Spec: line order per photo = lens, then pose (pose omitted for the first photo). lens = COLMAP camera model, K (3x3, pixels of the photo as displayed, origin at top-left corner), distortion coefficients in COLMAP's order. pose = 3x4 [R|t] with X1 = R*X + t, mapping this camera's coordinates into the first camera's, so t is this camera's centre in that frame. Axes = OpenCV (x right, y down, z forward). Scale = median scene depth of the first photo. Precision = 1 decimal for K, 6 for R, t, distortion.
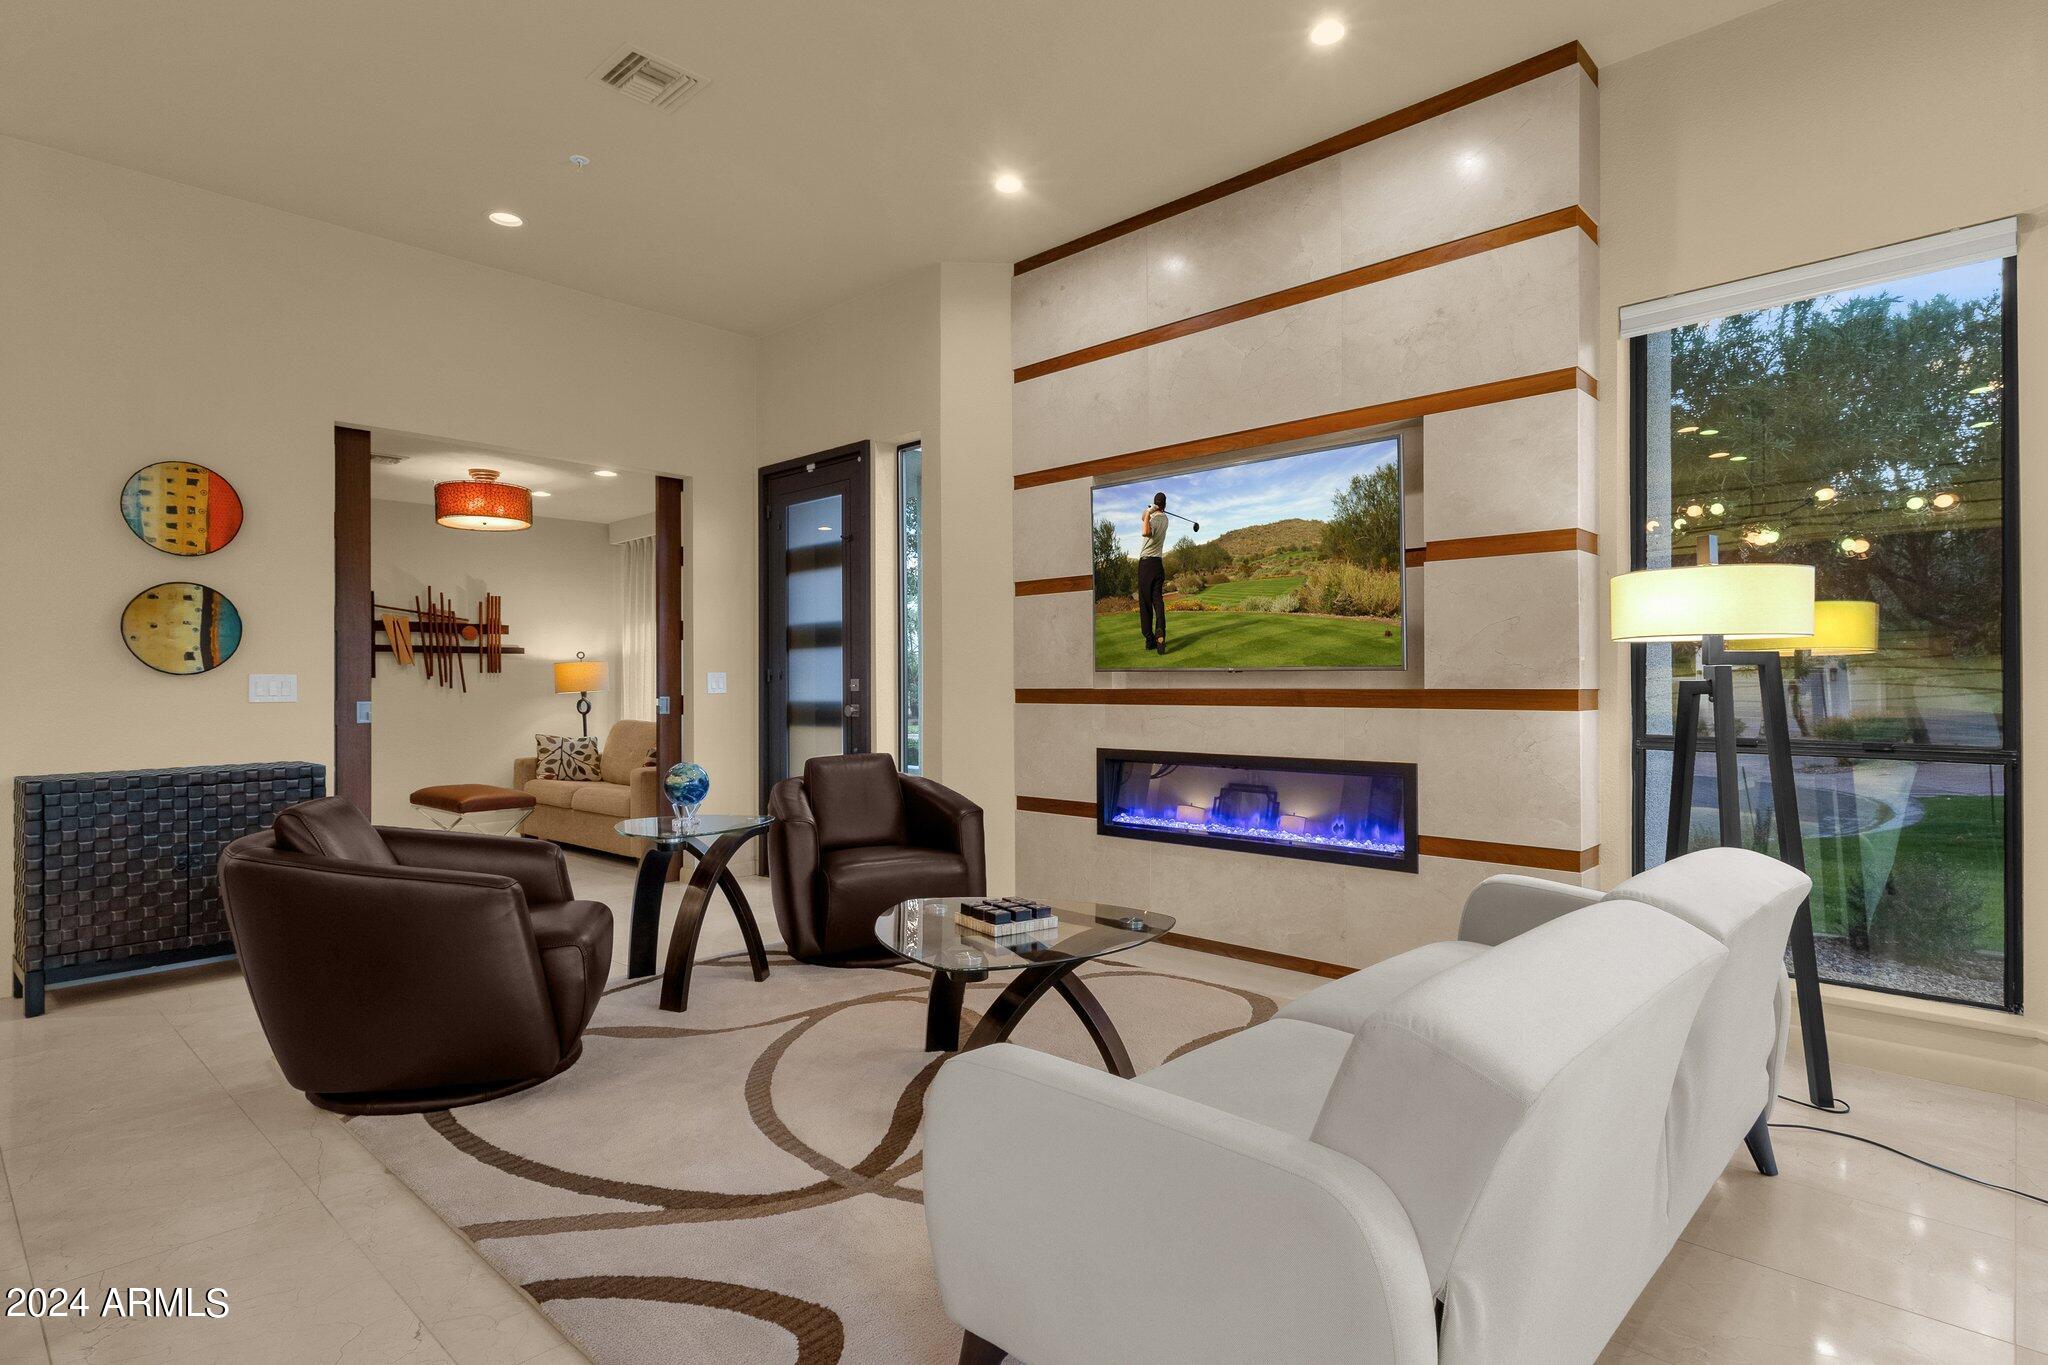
lens RADIAL K [[1049.1, 0, 1031.3], [0, 1049.1, 675.3], [0, 0, 1]] dist [0.006625, 0.000915]
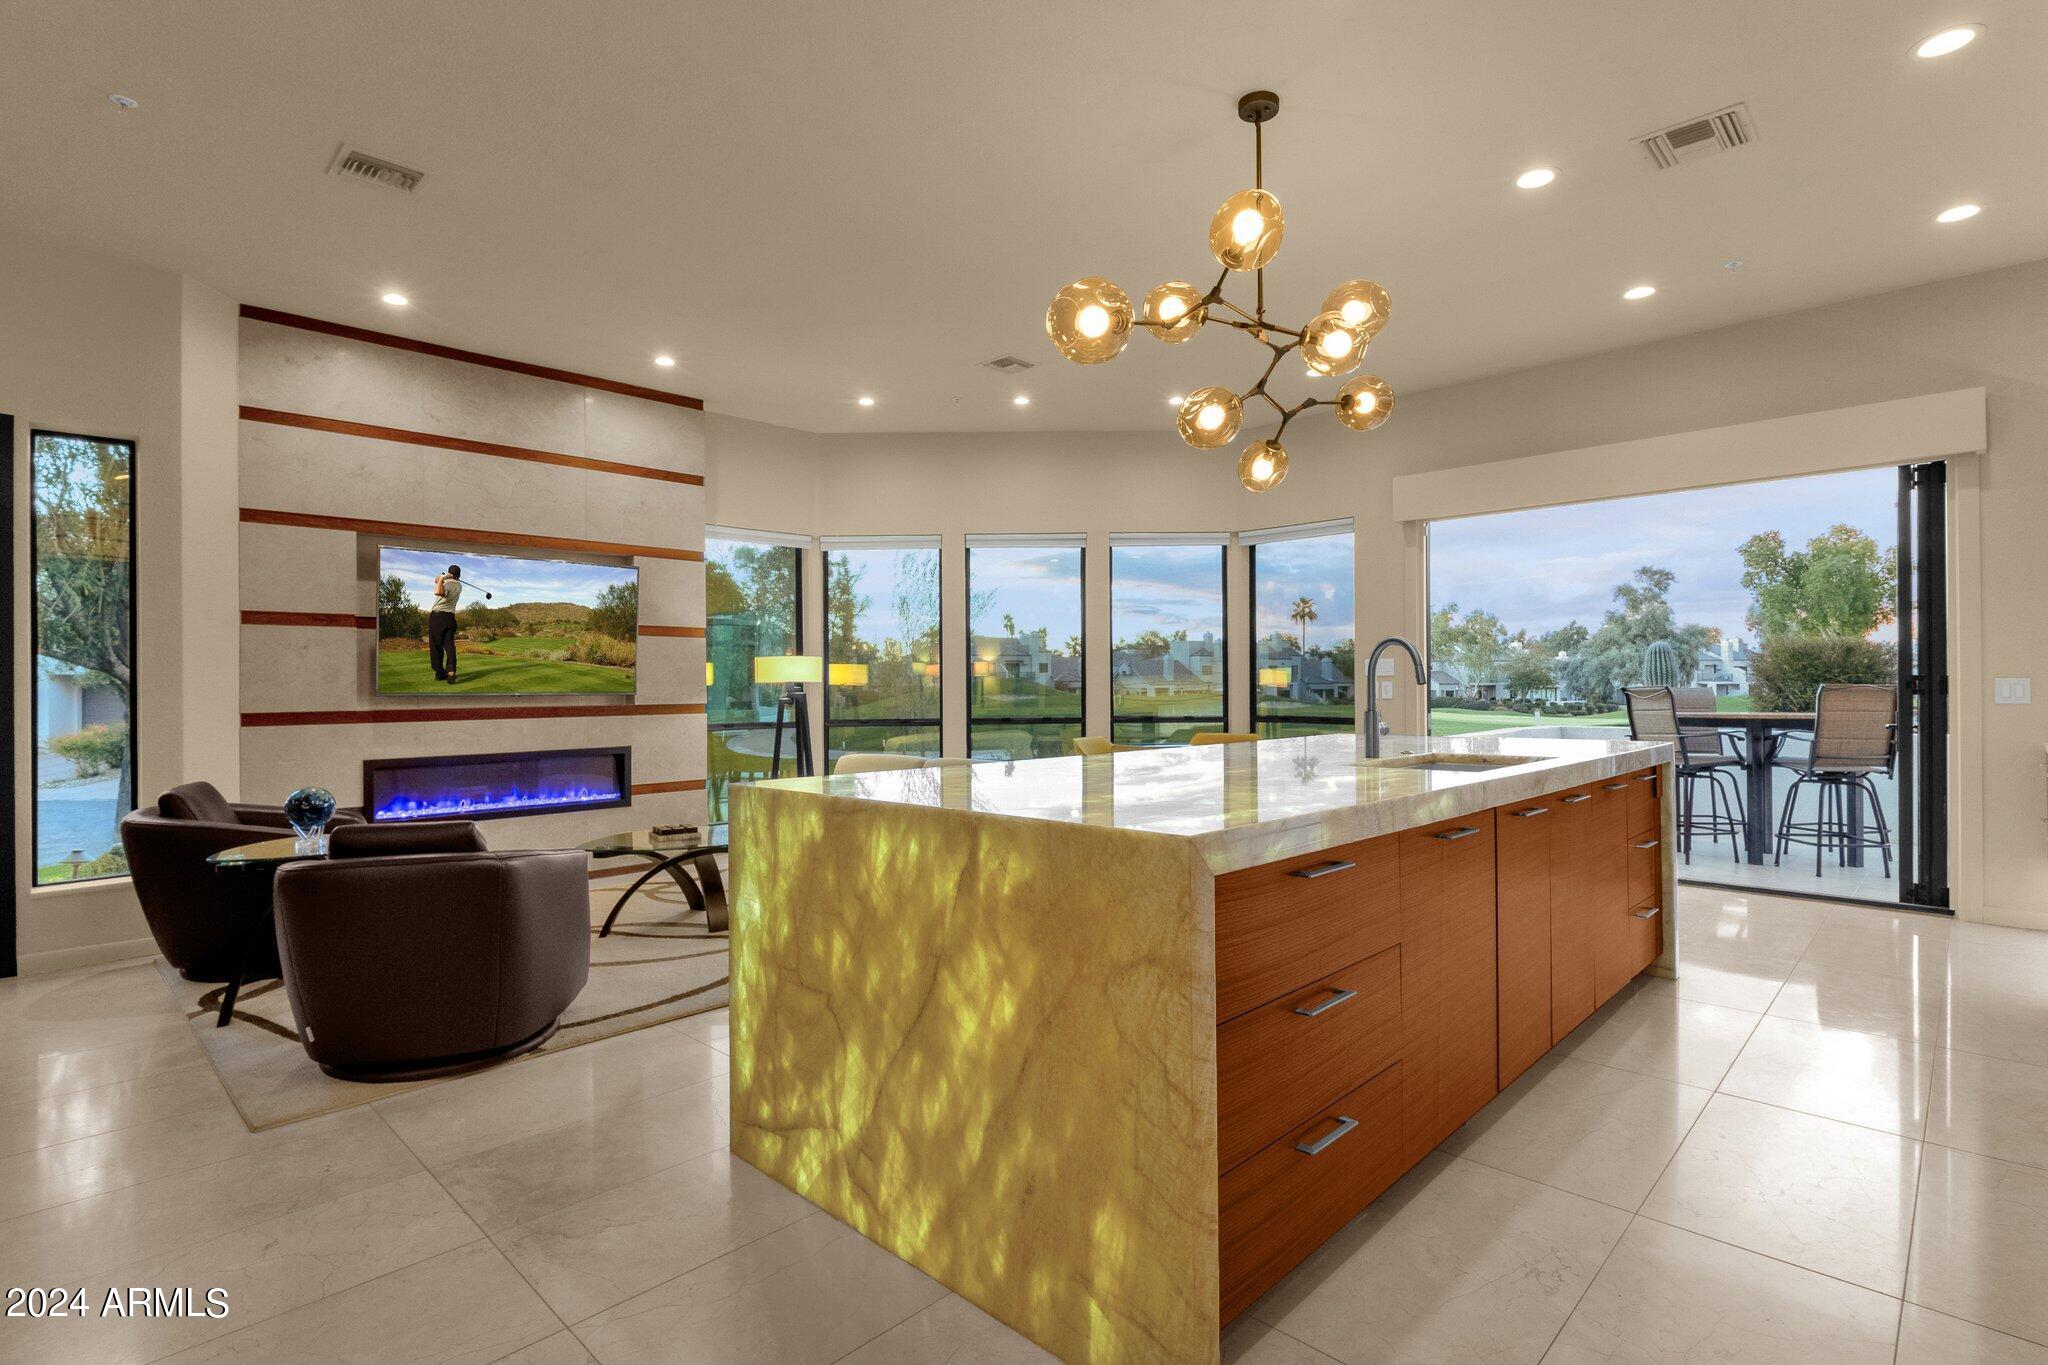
lens RADIAL K [[985.9, 0, 1021.8], [0, 985.9, 686.8], [0, 0, 1]] dist [-0.005064, -0.000114]
pose [[0.045972, 0.007578, 0.998914, -1.101960], [0.001475, 0.999970, -0.007654, -0.006766], [-0.998942, 0.001825, 0.045959, 0.211058]]
